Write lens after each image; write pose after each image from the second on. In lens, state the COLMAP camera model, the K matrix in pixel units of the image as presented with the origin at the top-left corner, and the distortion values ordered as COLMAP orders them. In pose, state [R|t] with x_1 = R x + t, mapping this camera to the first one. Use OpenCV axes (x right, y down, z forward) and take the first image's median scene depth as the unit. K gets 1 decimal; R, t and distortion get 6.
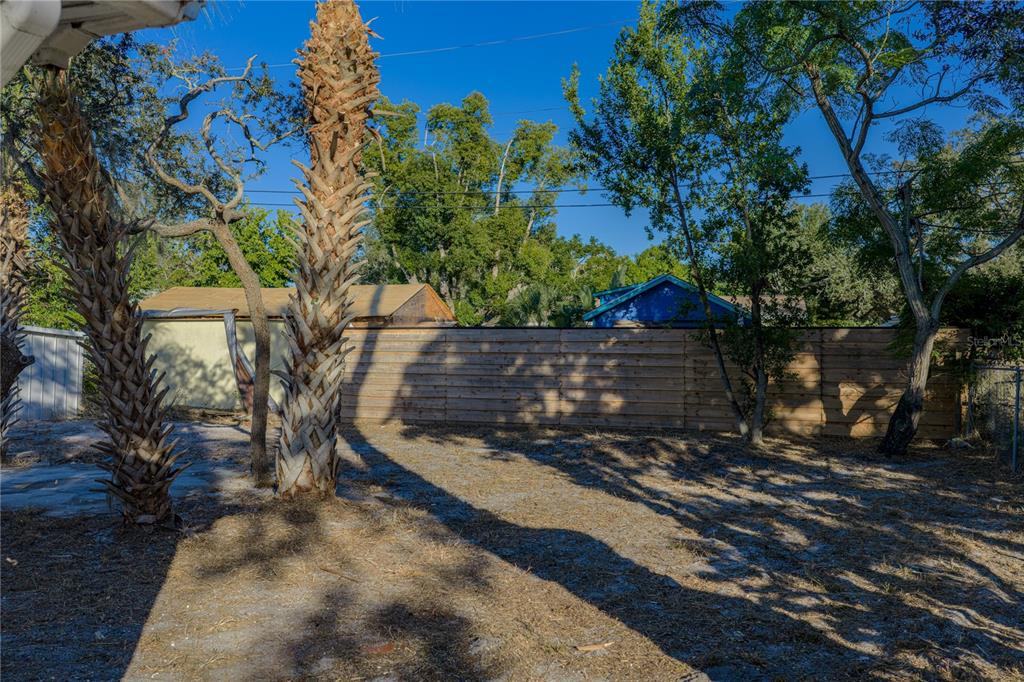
lens RADIAL K [[845.9, 0, 511.4], [0, 845.9, 329.4], [0, 0, 1]] dist [0.009347, -0.007619]
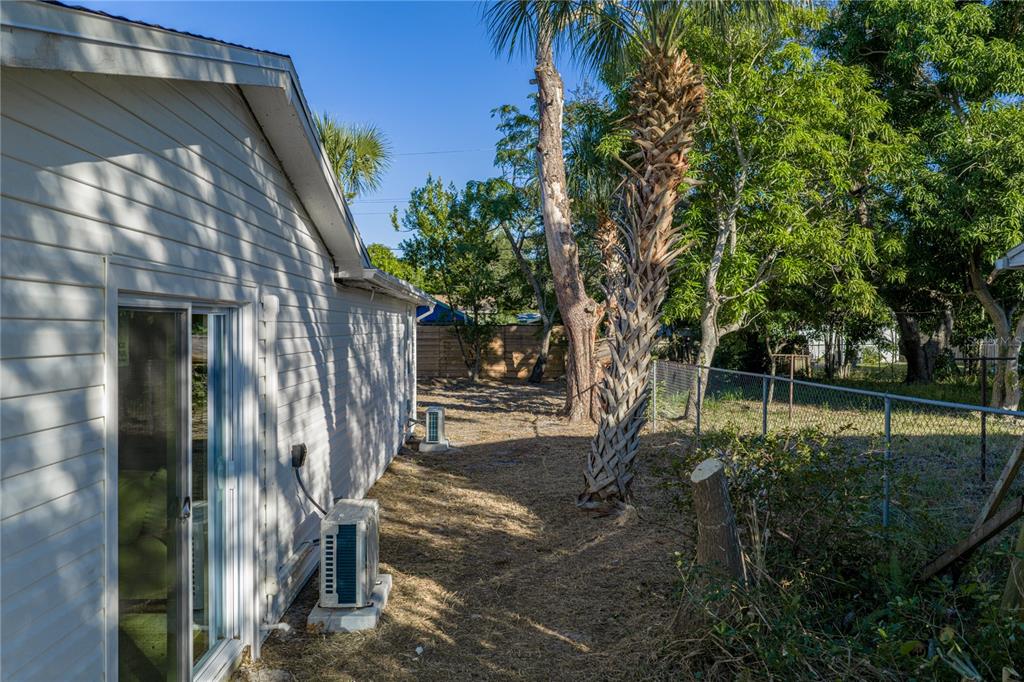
lens RADIAL K [[845.9, 0, 511.4], [0, 845.9, 329.4], [0, 0, 1]] dist [0.009347, -0.007619]
pose [[0.937482, -0.003806, 0.348012, -0.350574], [-0.004847, 0.999700, 0.023989, -0.043664], [-0.348000, -0.024176, 0.937183, -0.978009]]
